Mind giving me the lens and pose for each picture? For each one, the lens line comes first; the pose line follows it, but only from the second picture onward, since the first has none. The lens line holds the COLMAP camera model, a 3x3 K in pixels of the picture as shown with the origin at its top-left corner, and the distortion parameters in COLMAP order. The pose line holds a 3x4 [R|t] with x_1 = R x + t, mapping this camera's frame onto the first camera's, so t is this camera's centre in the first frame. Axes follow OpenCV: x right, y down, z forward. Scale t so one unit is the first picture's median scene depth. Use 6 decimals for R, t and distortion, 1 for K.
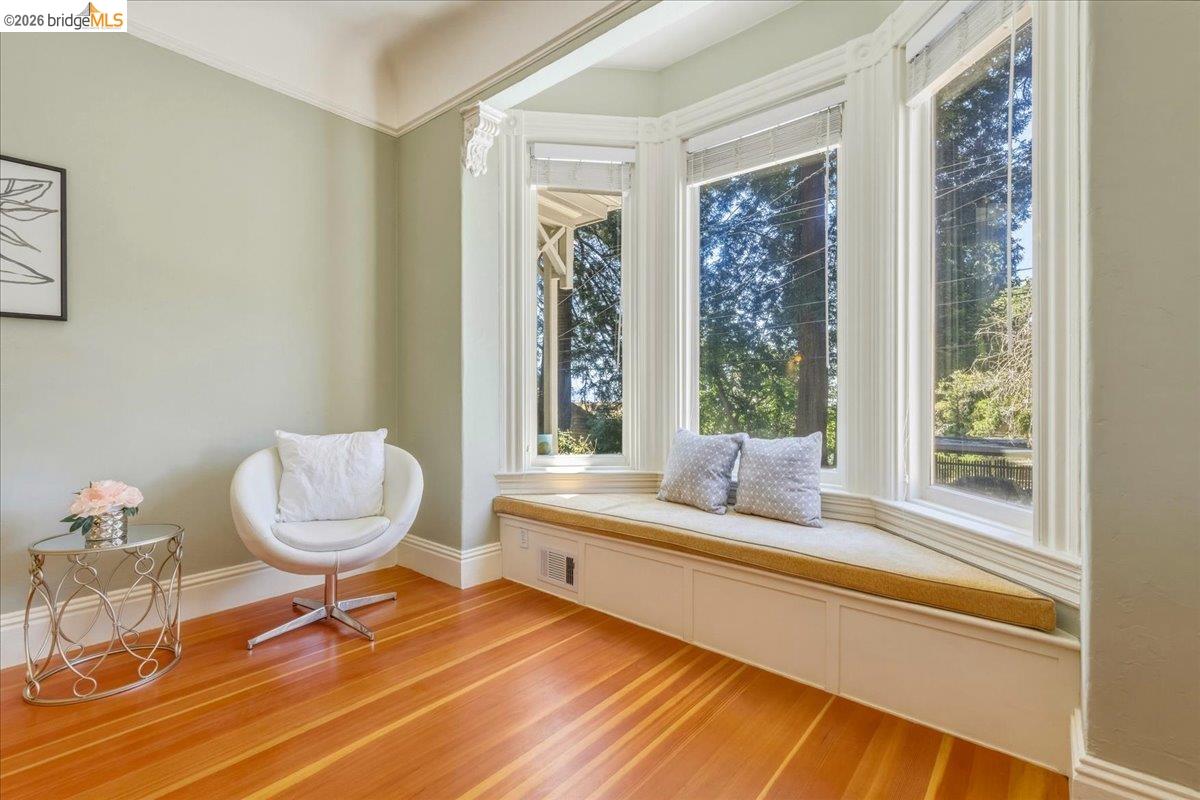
lens RADIAL K [[522.9, 0, 602.8], [0, 522.9, 405.0], [0, 0, 1]] dist [-0.000347, -0.000022]
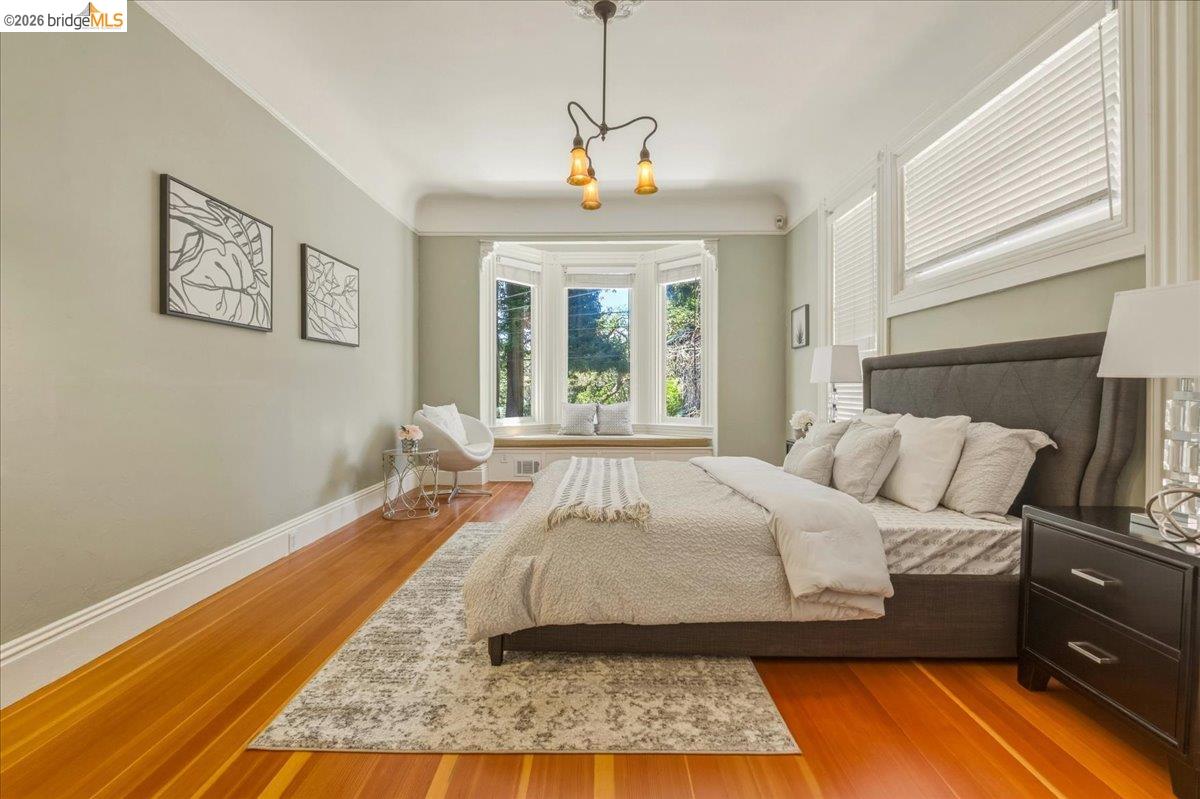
lens RADIAL K [[522.9, 0, 602.8], [0, 522.9, 404.5], [0, 0, 1]] dist [-0.000347, -0.000022]
pose [[0.766335, -0.024661, 0.641968, -1.102153], [0.019908, 0.999695, 0.014639, 0.027388], [-0.642133, 0.001562, 0.766592, -0.737873]]
